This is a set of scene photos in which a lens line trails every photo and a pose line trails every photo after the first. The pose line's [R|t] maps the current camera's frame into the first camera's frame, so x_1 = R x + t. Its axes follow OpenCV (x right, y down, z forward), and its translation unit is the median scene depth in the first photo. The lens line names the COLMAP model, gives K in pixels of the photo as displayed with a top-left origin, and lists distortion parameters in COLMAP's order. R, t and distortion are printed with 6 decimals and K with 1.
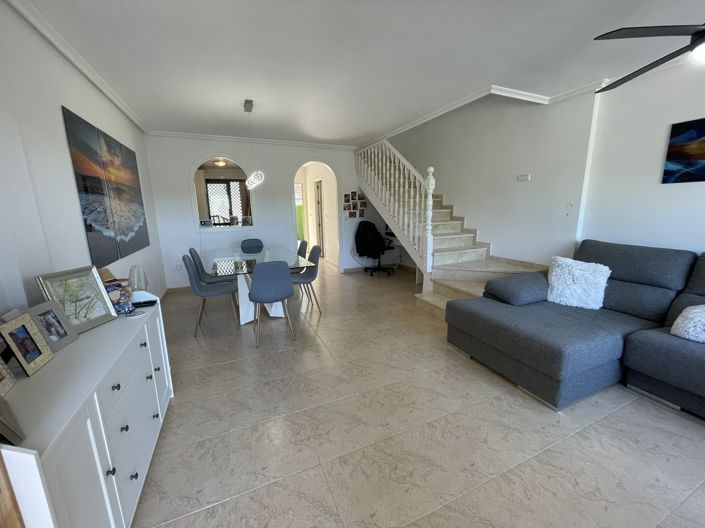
lens RADIAL K [[283.0, 0, 351.3], [0, 283.0, 263.6], [0, 0, 1]] dist [-0.003855, -0.000494]
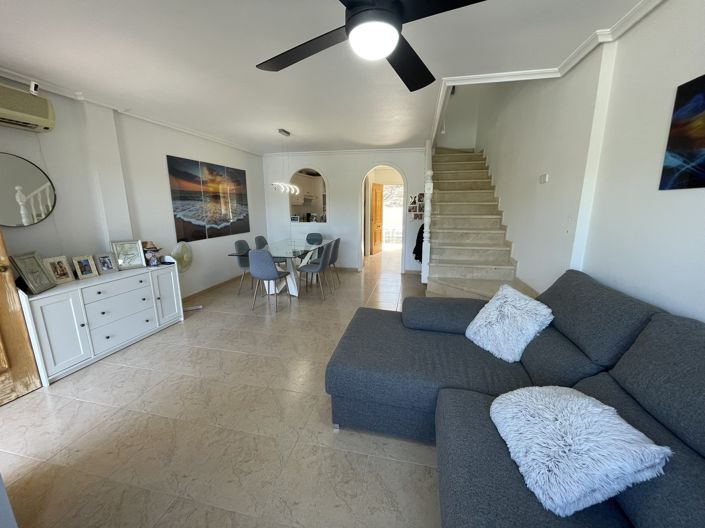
lens RADIAL K [[283.0, 0, 352.0], [0, 283.0, 263.2], [0, 0, 1]] dist [-0.003855, -0.000494]
pose [[0.805271, 0.136834, -0.576901, 0.736685], [-0.129756, 0.990090, 0.053716, -0.062968], [0.578534, 0.031600, 0.815046, 0.119913]]
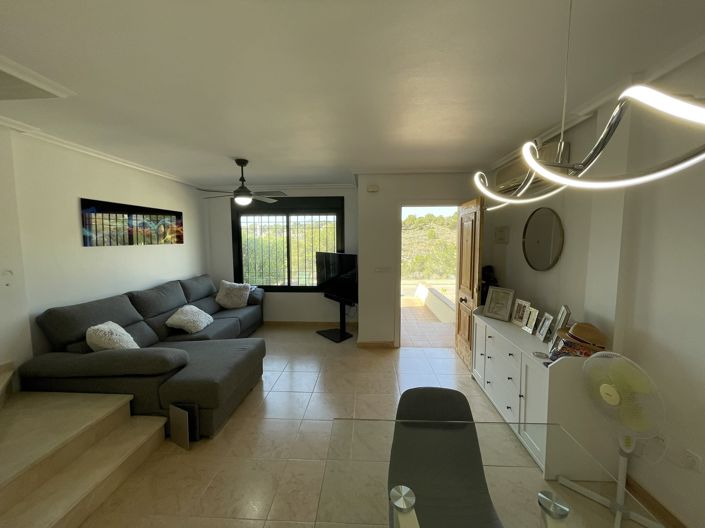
lens RADIAL K [[283.0, 0, 352.7], [0, 283.0, 263.0], [0, 0, 1]] dist [-0.003855, -0.000494]
pose [[-0.893899, -0.015124, 0.448012, -0.313092], [0.109697, 0.961663, 0.251338, -0.303025], [-0.434638, 0.273817, -0.857971, 1.191127]]
